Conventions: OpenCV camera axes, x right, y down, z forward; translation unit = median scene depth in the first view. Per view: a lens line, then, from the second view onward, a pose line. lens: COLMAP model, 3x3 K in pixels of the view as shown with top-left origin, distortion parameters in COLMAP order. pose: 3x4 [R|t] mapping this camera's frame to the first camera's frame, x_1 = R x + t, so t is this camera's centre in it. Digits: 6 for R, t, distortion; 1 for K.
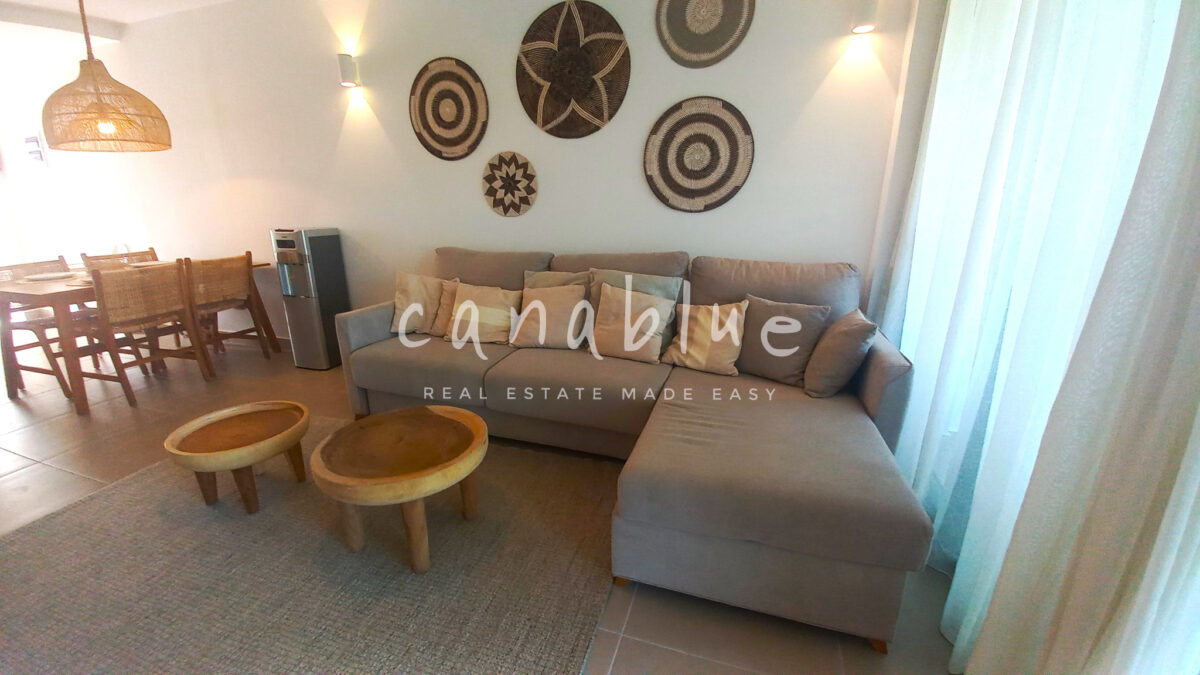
lens RADIAL K [[476.0, 0, 592.1], [0, 476.0, 345.3], [0, 0, 1]] dist [0.002962, -0.000084]
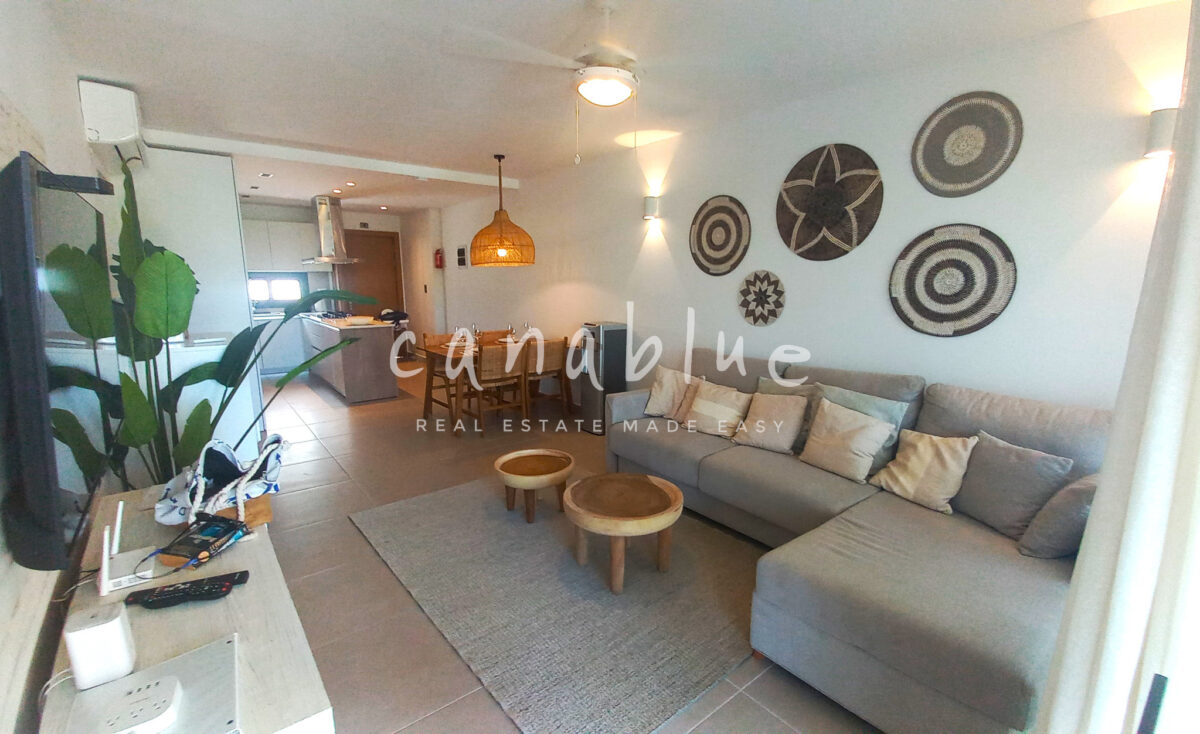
lens RADIAL K [[543.0, 0, 604.8], [0, 543.0, 372.5], [0, 0, 1]] dist [0.003819, 0.000196]
pose [[0.840316, 0.107157, -0.531401, 0.241825], [-0.167488, 0.983628, -0.066504, -0.023100], [0.515575, 0.144888, 0.844506, -0.271282]]
